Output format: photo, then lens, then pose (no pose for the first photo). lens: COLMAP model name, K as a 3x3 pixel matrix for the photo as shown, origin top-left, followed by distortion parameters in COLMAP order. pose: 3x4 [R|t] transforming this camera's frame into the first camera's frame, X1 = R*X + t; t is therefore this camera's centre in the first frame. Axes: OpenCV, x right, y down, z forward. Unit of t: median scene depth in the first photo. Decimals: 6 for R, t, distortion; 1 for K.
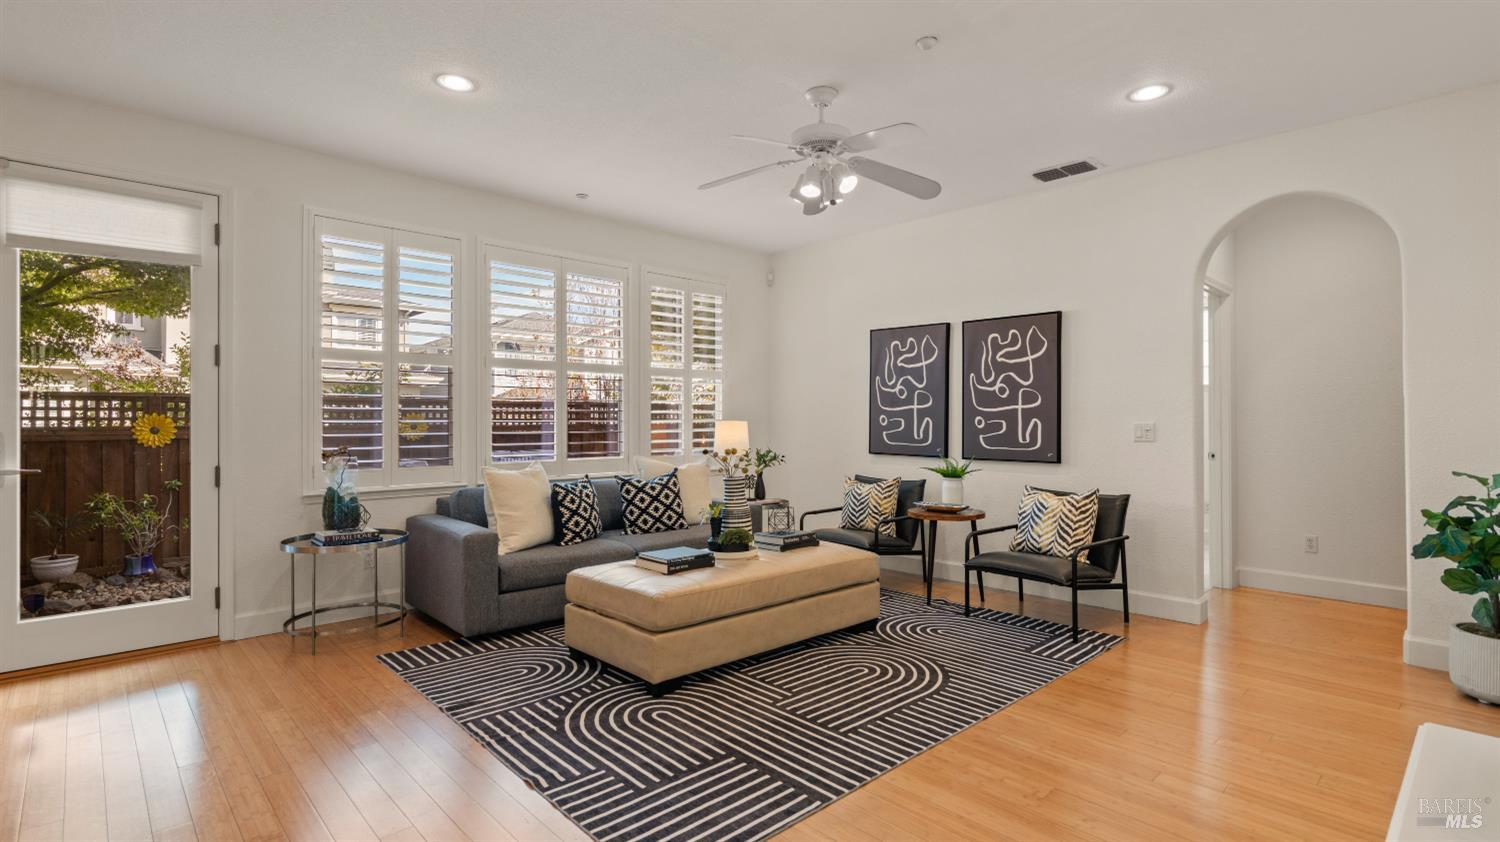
lens RADIAL K [[702.9, 0, 750.8], [0, 702.9, 417.3], [0, 0, 1]] dist [-0.001221, 0.000980]
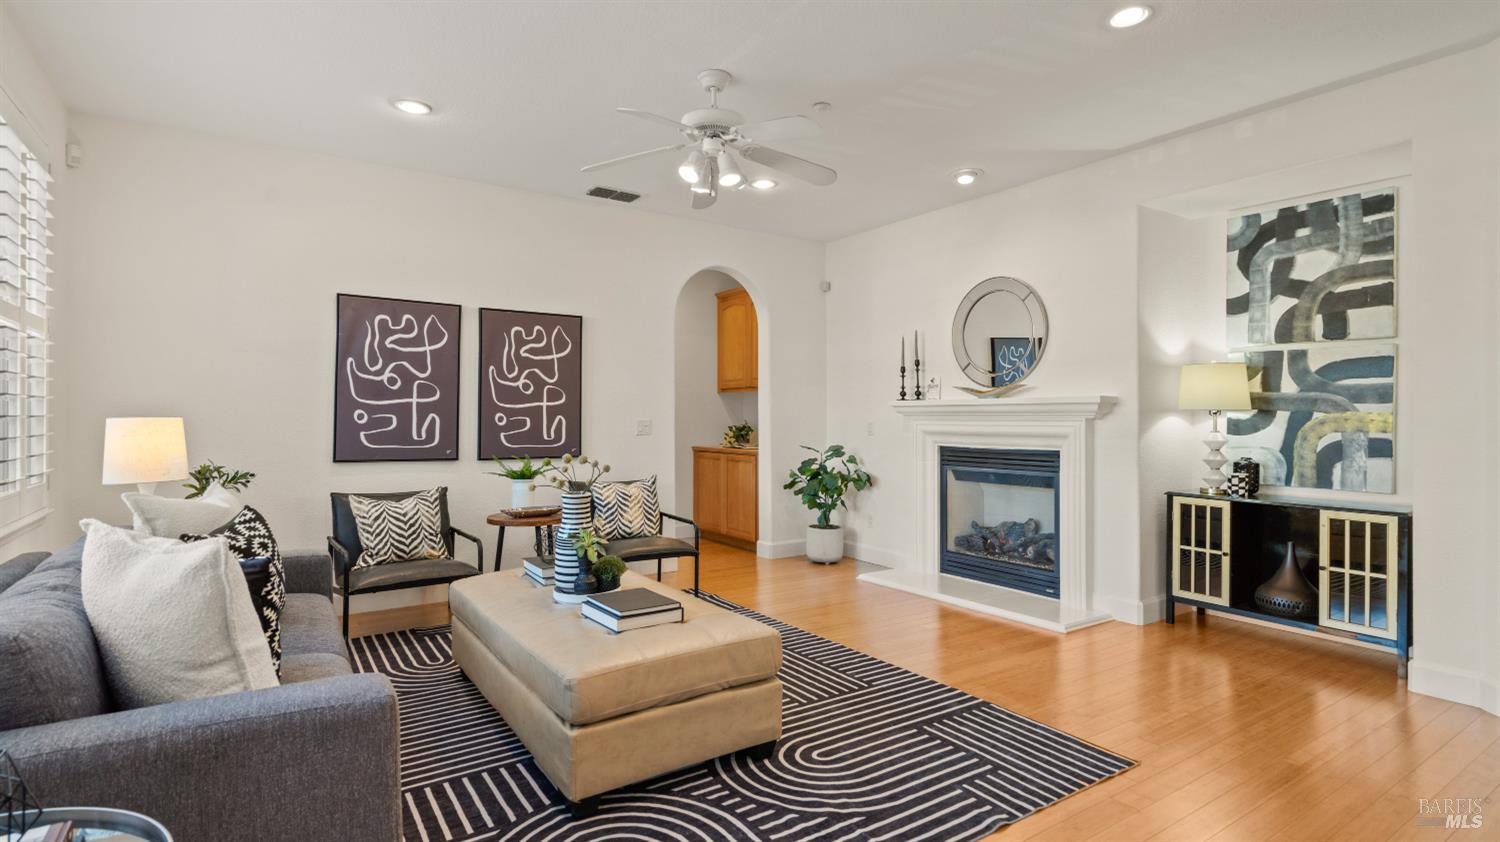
lens RADIAL K [[726.0, 0, 742.5], [0, 726.0, 419.1], [0, 0, 1]] dist [0.023079, 0.000354]
pose [[0.179277, -0.006258, 0.983779, -0.631924], [-0.010823, 0.999907, 0.008332, -0.005016], [-0.983739, -0.012141, 0.179192, 0.564611]]
